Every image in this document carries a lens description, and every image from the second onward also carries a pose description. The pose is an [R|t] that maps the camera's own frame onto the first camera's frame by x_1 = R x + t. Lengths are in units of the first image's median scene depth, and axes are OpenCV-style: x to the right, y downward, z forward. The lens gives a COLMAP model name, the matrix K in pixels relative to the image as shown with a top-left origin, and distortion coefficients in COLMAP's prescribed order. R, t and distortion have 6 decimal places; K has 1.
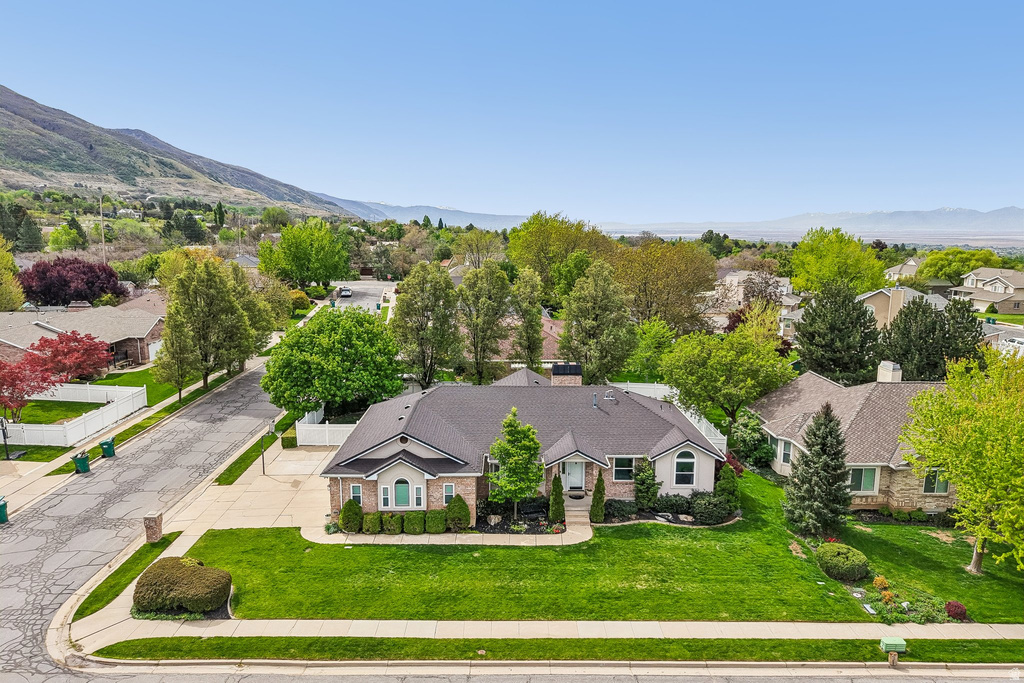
lens RADIAL K [[684.6, 0, 510.7], [0, 684.6, 343.0], [0, 0, 1]] dist [0.029039, -0.028825]
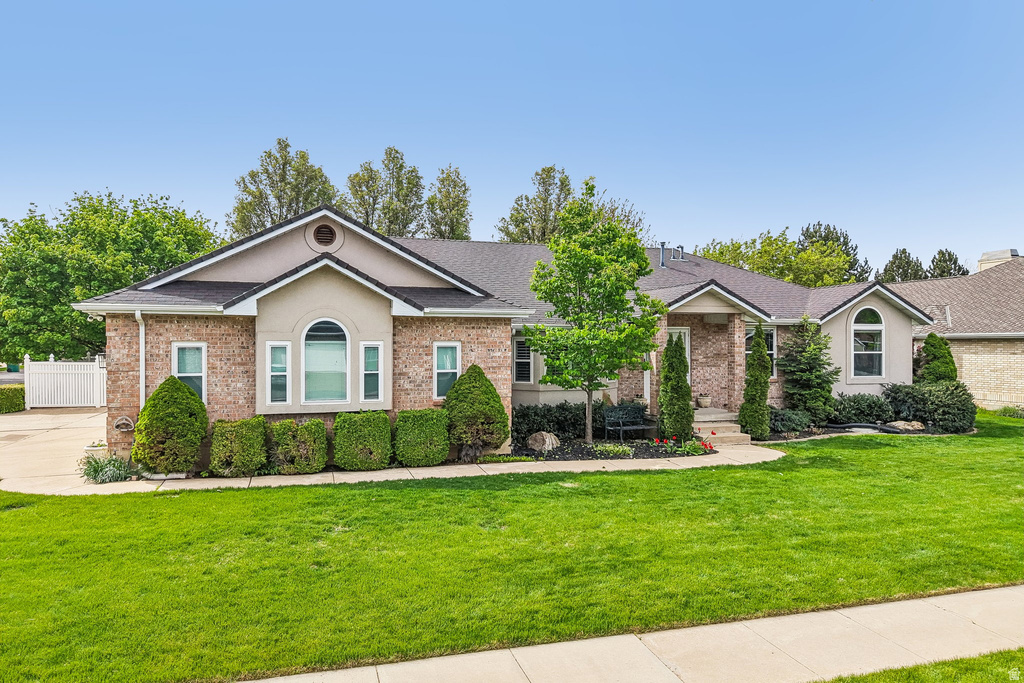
lens RADIAL K [[684.6, 0, 514.0], [0, 684.6, 343.0], [0, 0, 1]] dist [0.029039, -0.028825]
pose [[0.960767, -0.005426, 0.277302, -0.161423], [0.052126, 0.985526, -0.161314, 0.269392], [-0.272413, 0.169440, 0.947144, 0.612048]]
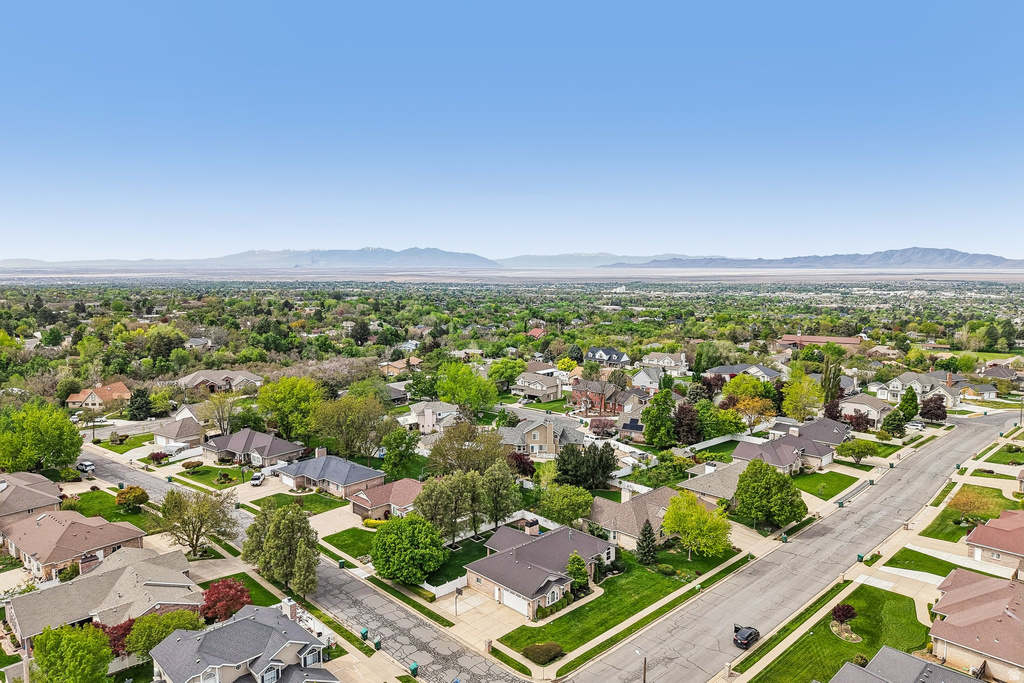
lens RADIAL K [[684.6, 0, 512.0], [0, 684.6, 348.1], [0, 0, 1]] dist [0.029039, -0.028825]
pose [[0.725812, -0.091031, 0.681843, -1.908301], [0.122291, 0.992492, 0.002328, -0.717705], [-0.676936, 0.081693, 0.731495, -0.838934]]
